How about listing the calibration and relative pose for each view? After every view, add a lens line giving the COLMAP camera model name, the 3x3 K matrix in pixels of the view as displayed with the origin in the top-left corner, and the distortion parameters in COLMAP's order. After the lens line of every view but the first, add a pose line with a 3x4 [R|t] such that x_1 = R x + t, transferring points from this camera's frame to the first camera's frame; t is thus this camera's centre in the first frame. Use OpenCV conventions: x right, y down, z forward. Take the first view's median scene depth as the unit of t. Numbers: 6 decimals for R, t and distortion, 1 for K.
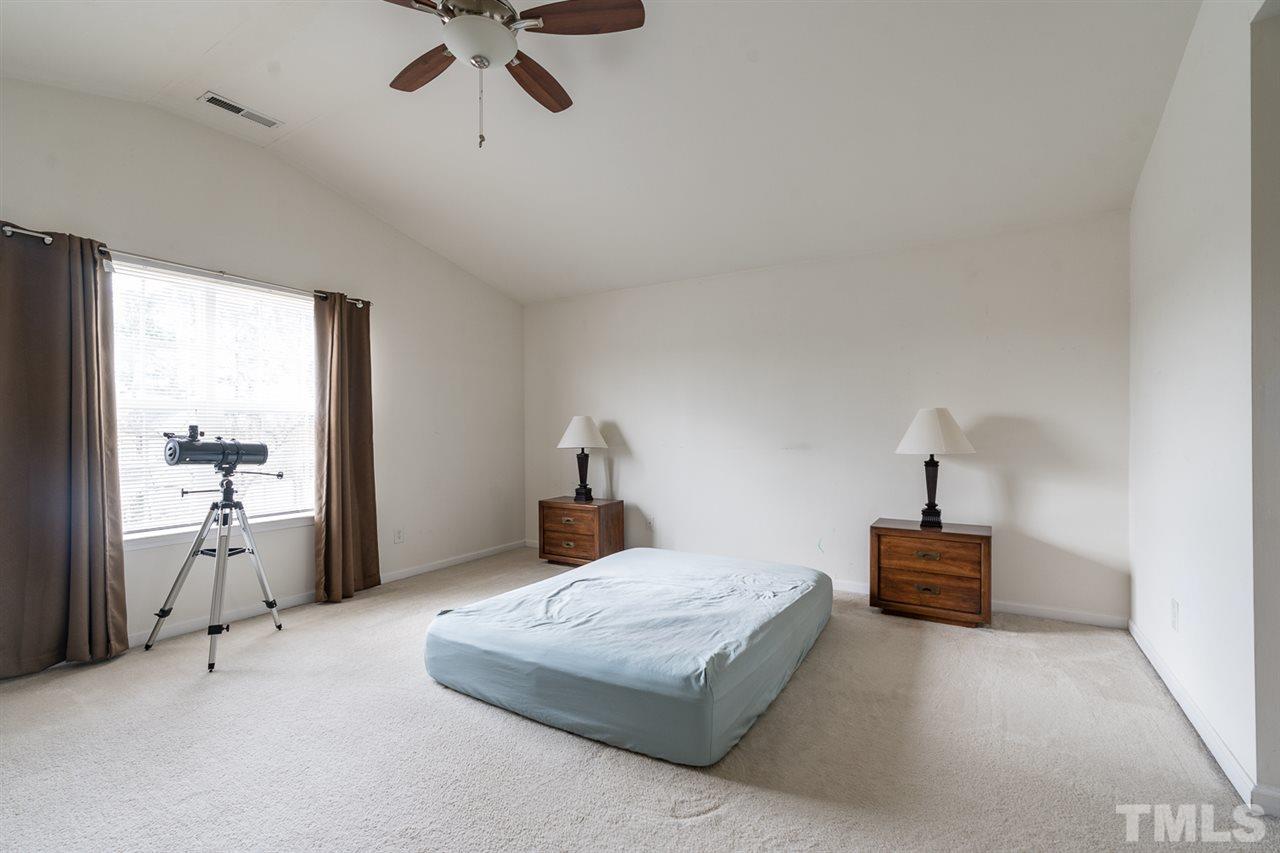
lens RADIAL K [[582.8, 0, 637.0], [0, 582.8, 430.4], [0, 0, 1]] dist [-0.000666, 0.000121]
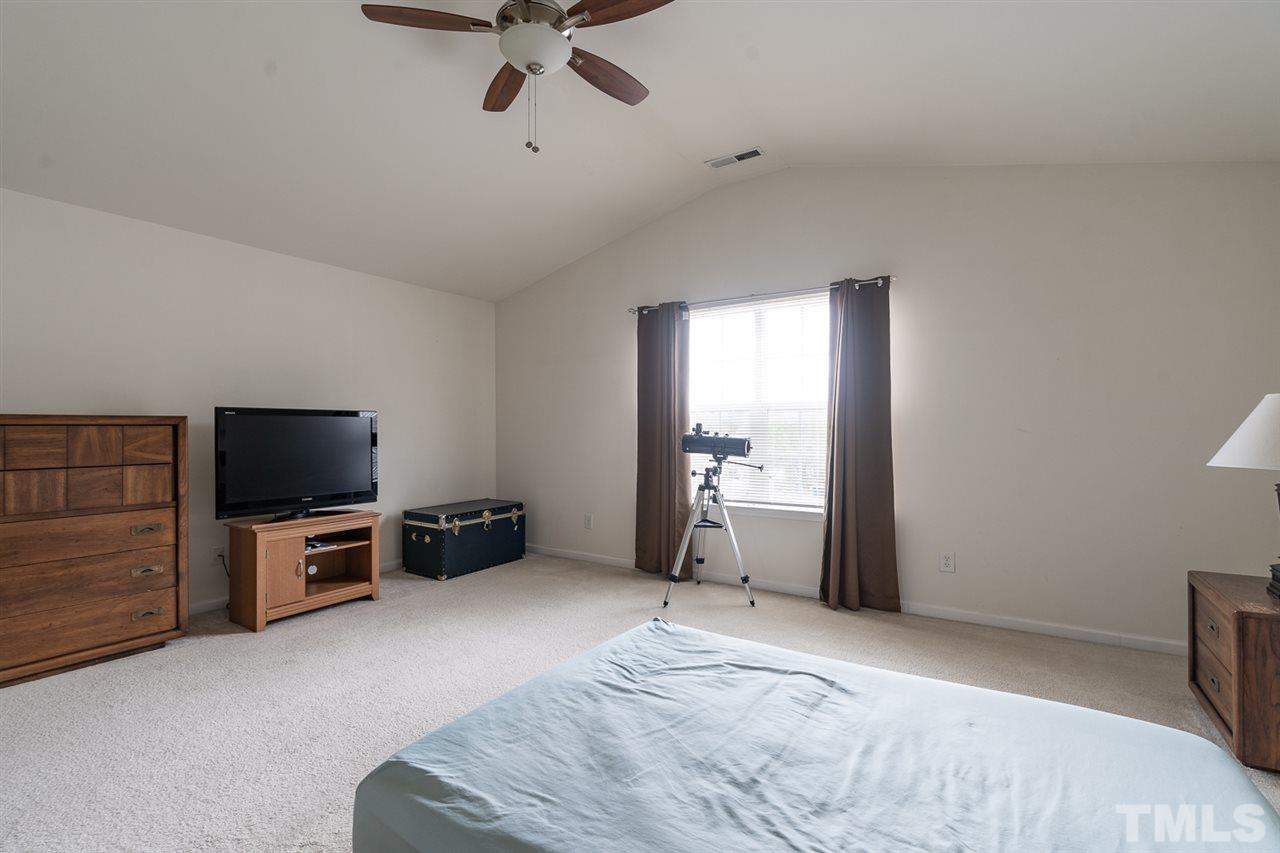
lens RADIAL K [[582.8, 0, 637.0], [0, 582.8, 430.4], [0, 0, 1]] dist [-0.000666, 0.000121]
pose [[-0.051119, 0.008632, -0.998655, 0.544341], [0.004082, 0.999956, 0.008434, -0.004480], [0.998684, -0.003645, -0.051152, 0.893987]]
